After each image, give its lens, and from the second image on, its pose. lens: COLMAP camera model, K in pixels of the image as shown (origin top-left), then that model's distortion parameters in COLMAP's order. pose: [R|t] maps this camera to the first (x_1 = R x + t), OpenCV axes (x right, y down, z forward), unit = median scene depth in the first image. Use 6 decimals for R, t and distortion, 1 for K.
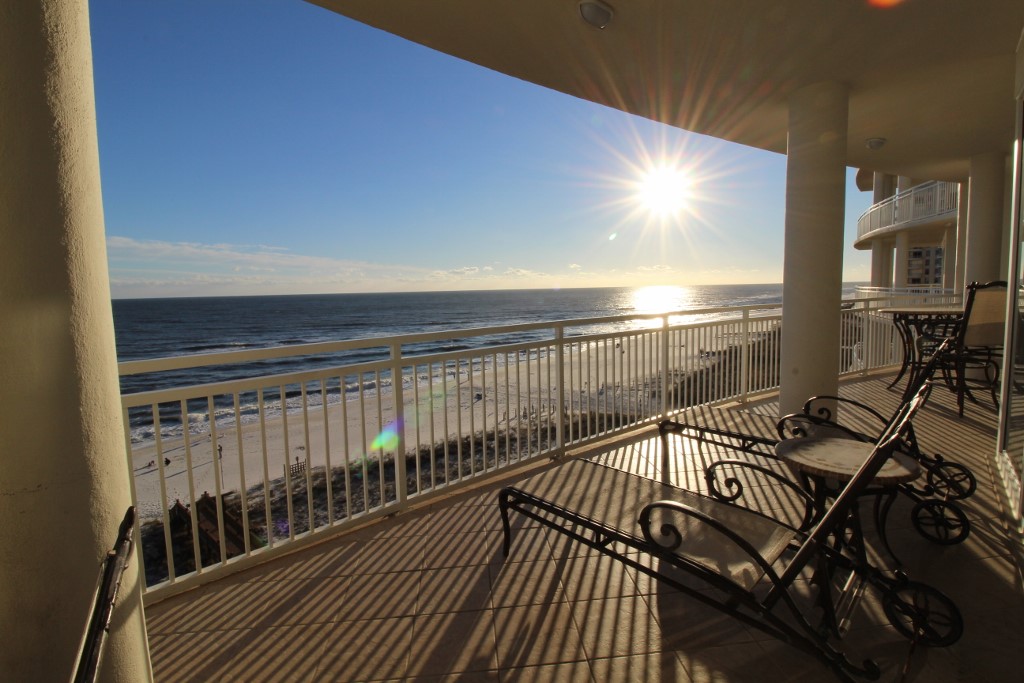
lens RADIAL K [[473.7, 0, 504.2], [0, 473.7, 338.4], [0, 0, 1]] dist [-0.002195, -0.011879]
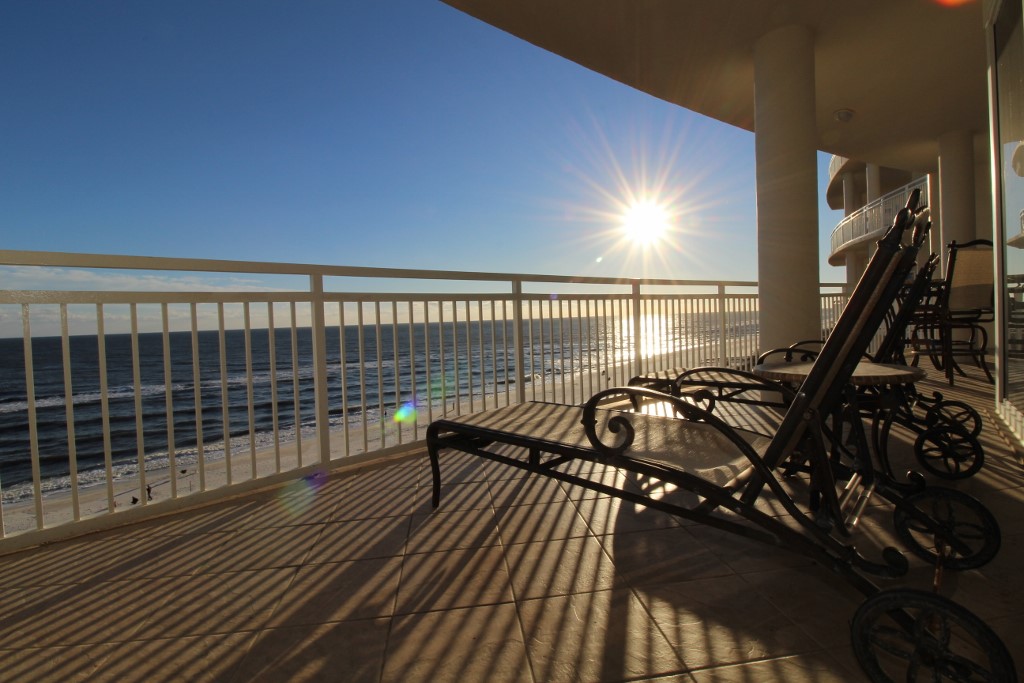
lens RADIAL K [[473.7, 0, 510.0], [0, 473.7, 333.1], [0, 0, 1]] dist [-0.002195, -0.011879]
pose [[0.999222, -0.002623, 0.039361, 0.107771], [0.005663, 0.996992, -0.077302, 0.240912], [-0.039040, 0.077465, 0.996230, 0.171422]]
